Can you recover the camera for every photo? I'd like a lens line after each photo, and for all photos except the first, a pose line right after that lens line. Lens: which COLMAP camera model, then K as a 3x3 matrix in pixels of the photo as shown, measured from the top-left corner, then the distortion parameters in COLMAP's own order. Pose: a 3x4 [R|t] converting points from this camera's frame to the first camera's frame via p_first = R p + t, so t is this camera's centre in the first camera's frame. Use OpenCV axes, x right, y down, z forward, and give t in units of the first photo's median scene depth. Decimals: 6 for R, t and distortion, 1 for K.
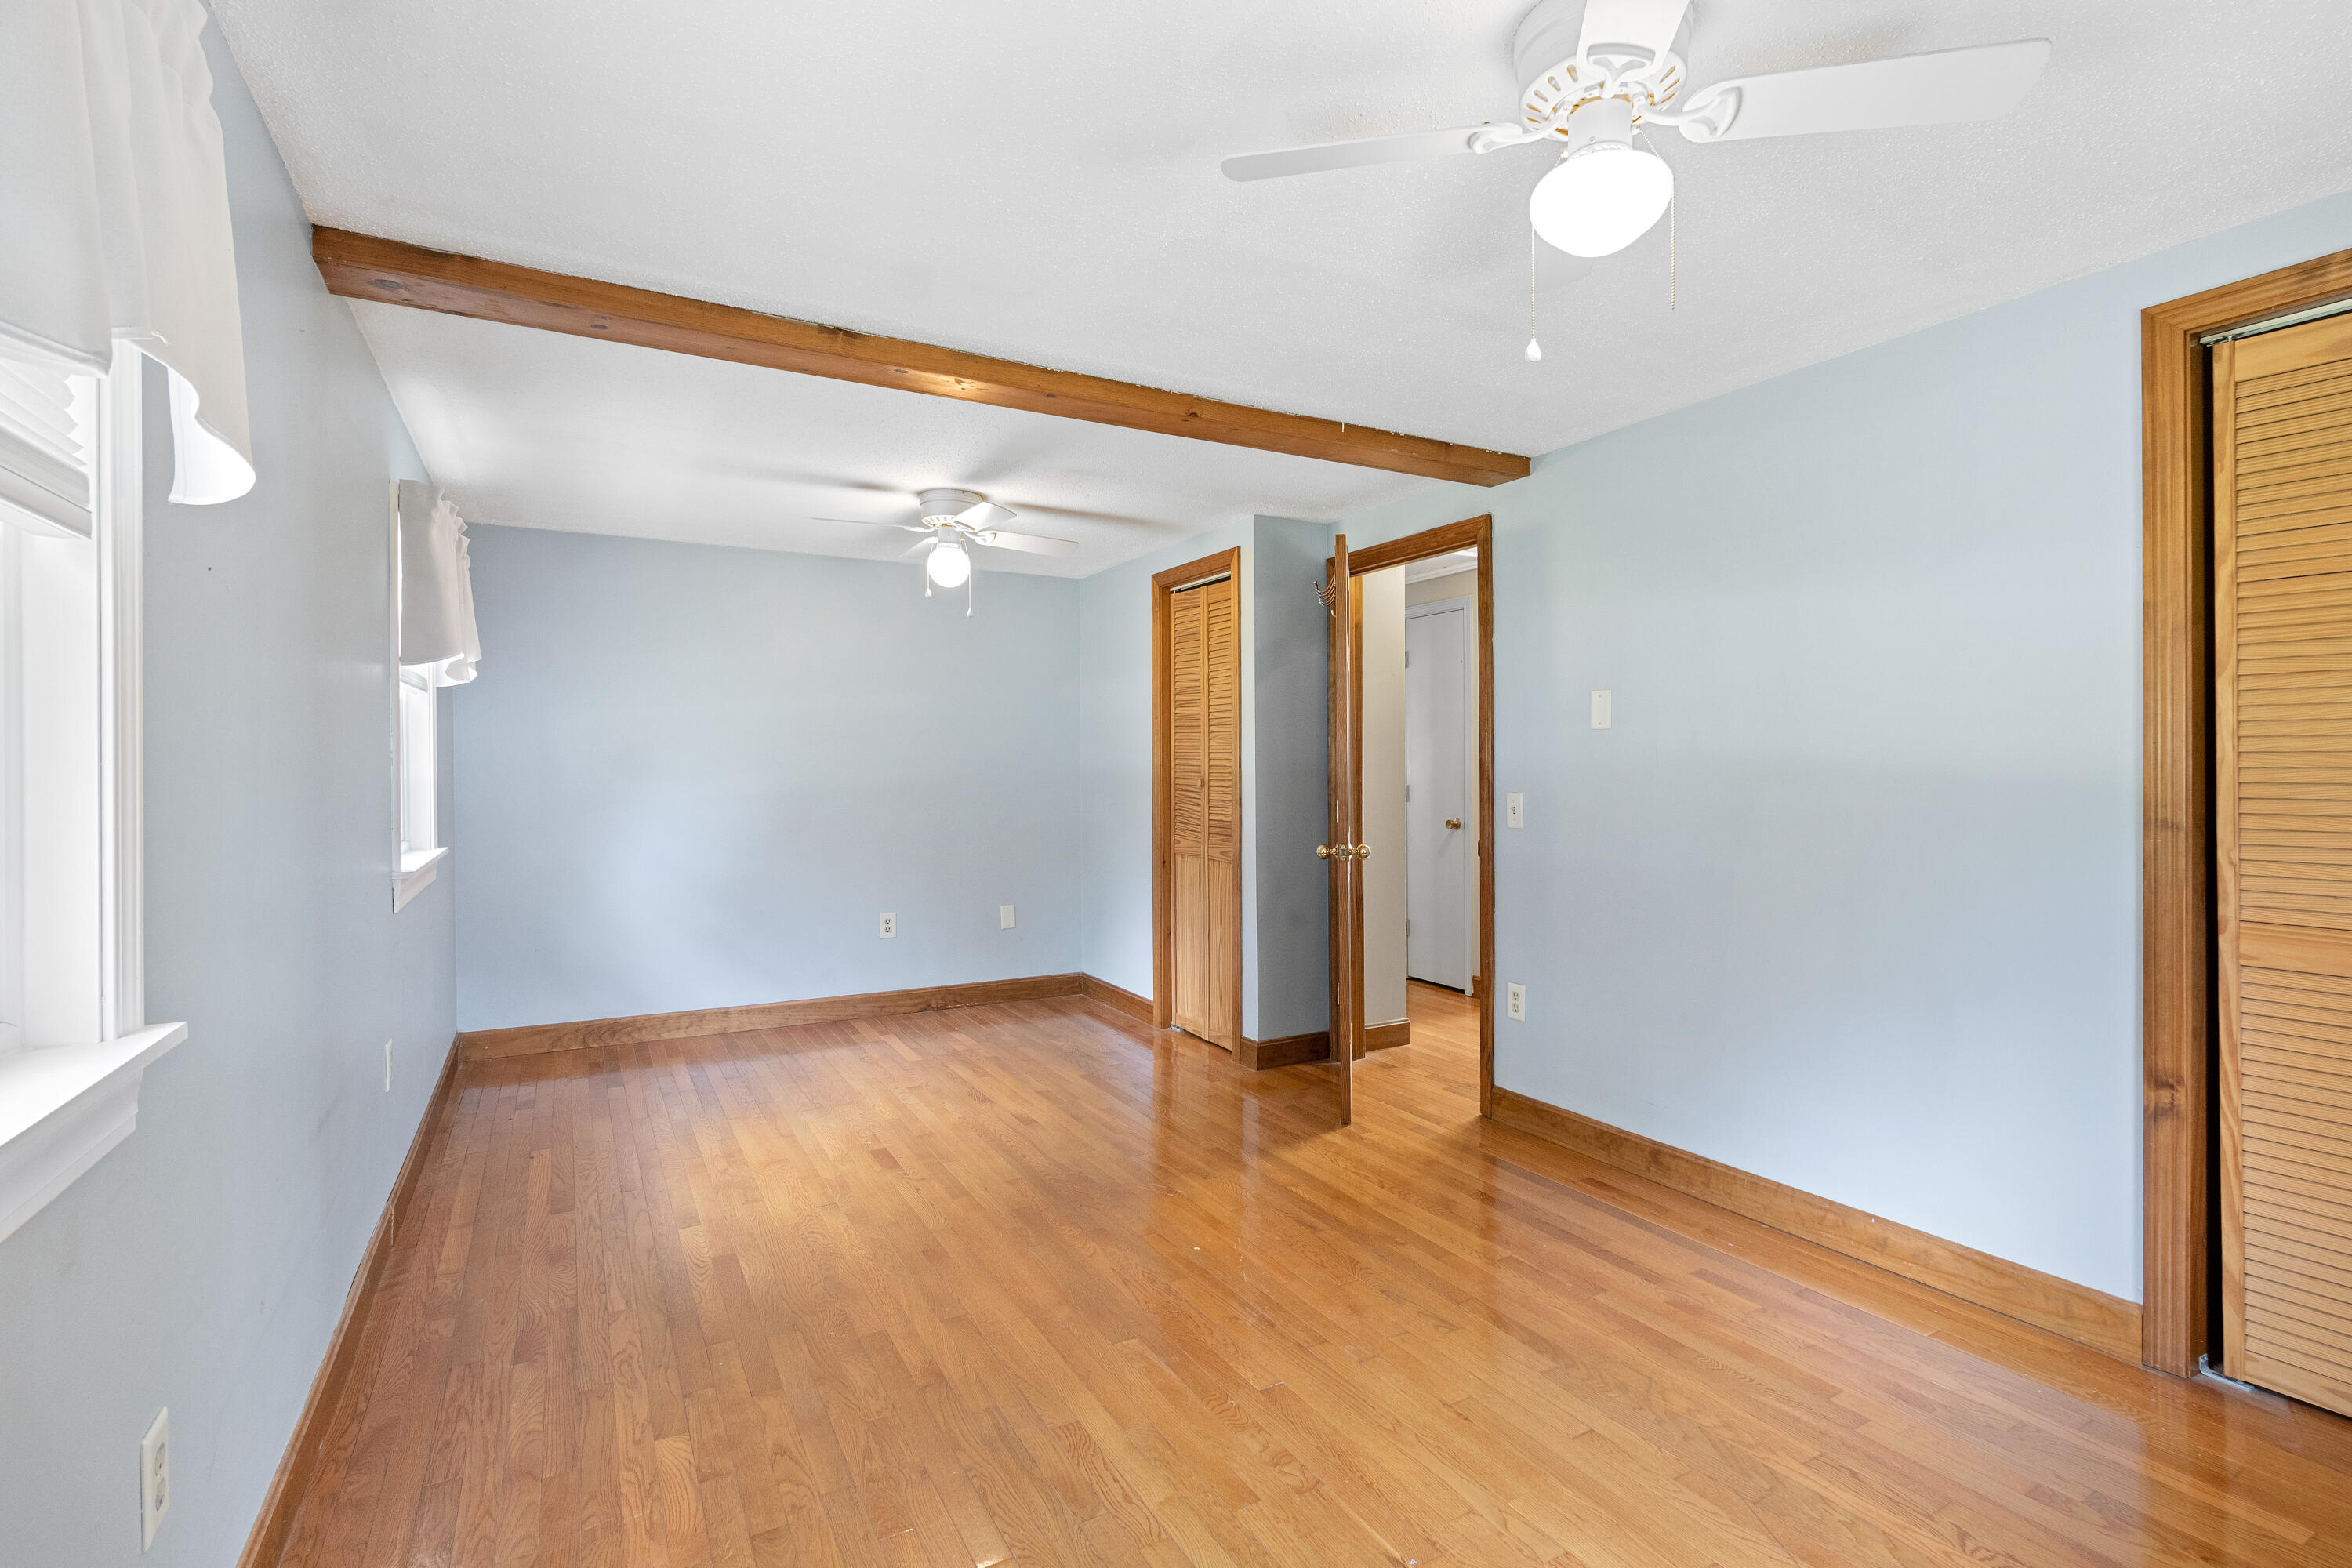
lens RADIAL K [[1084.0, 0, 1172.3], [0, 1084.0, 768.4], [0, 0, 1]] dist [0.002302, 0.000431]
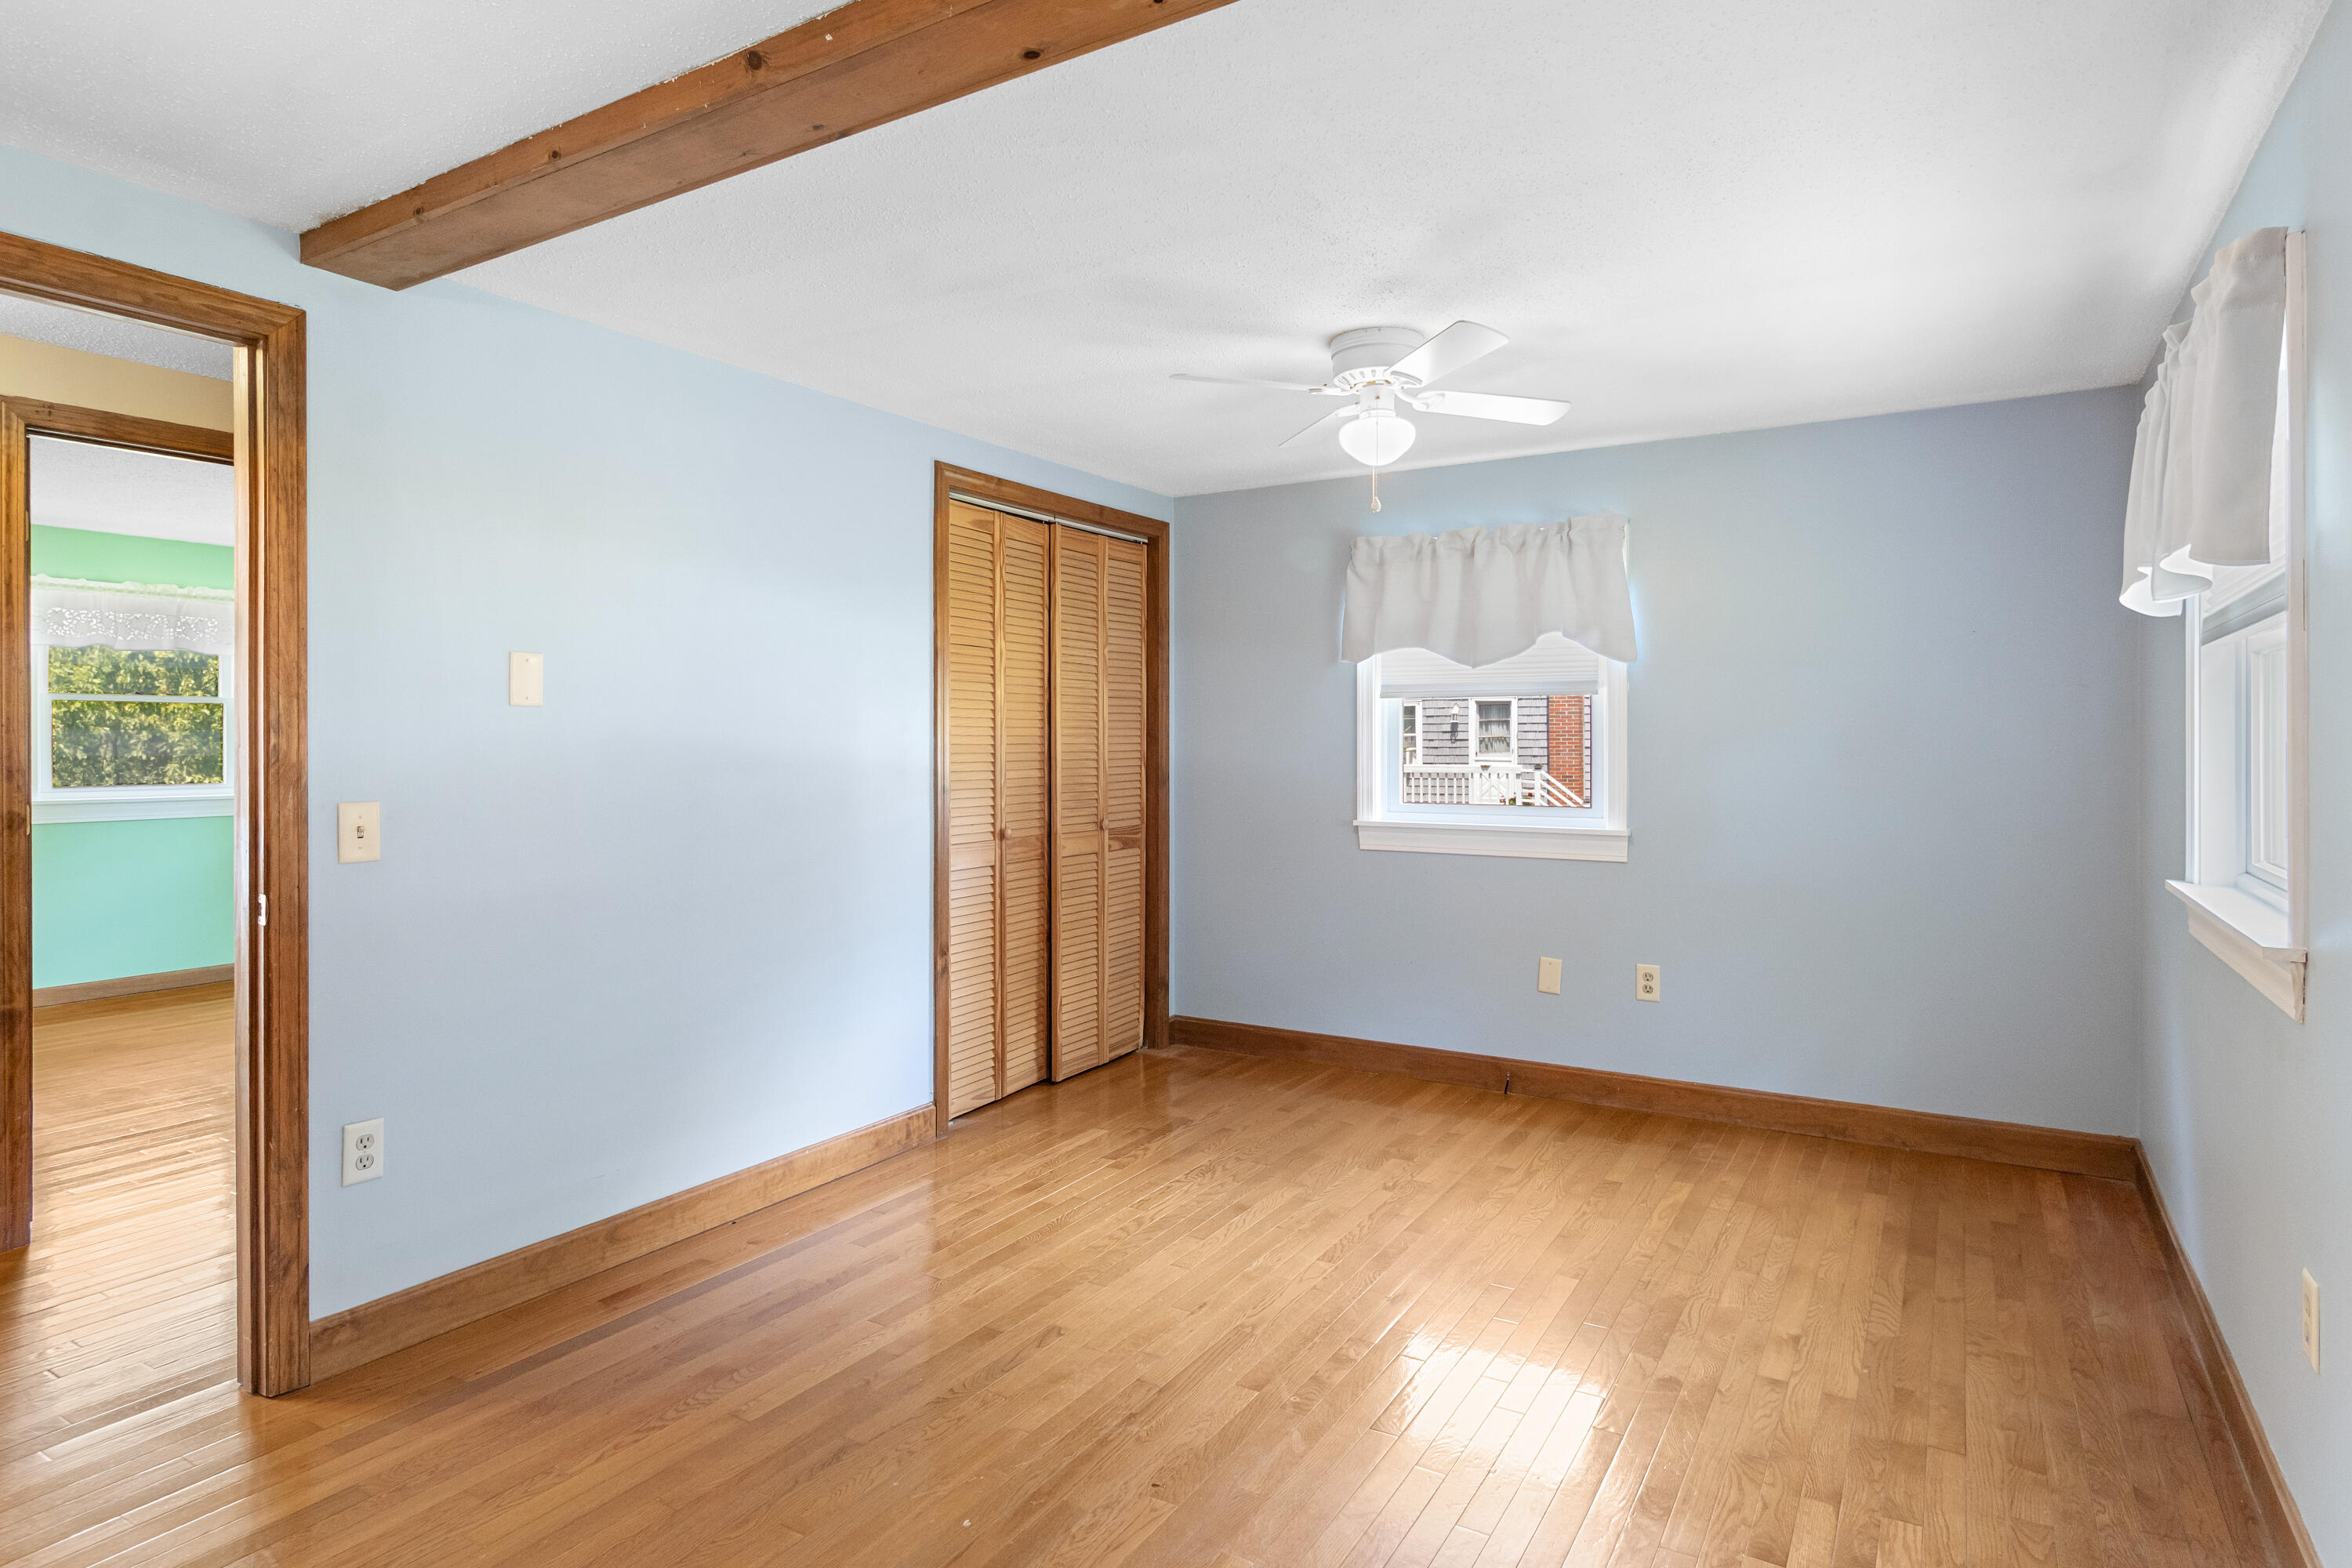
lens RADIAL K [[1277.6, 0, 1183.0], [0, 1277.6, 770.0], [0, 0, 1]] dist [-0.000388, 0.002684]
pose [[-0.508632, -0.012529, 0.860893, -0.655217], [-0.002254, 0.999910, 0.013221, -0.007037], [-0.860981, 0.004784, -0.508614, 1.227256]]
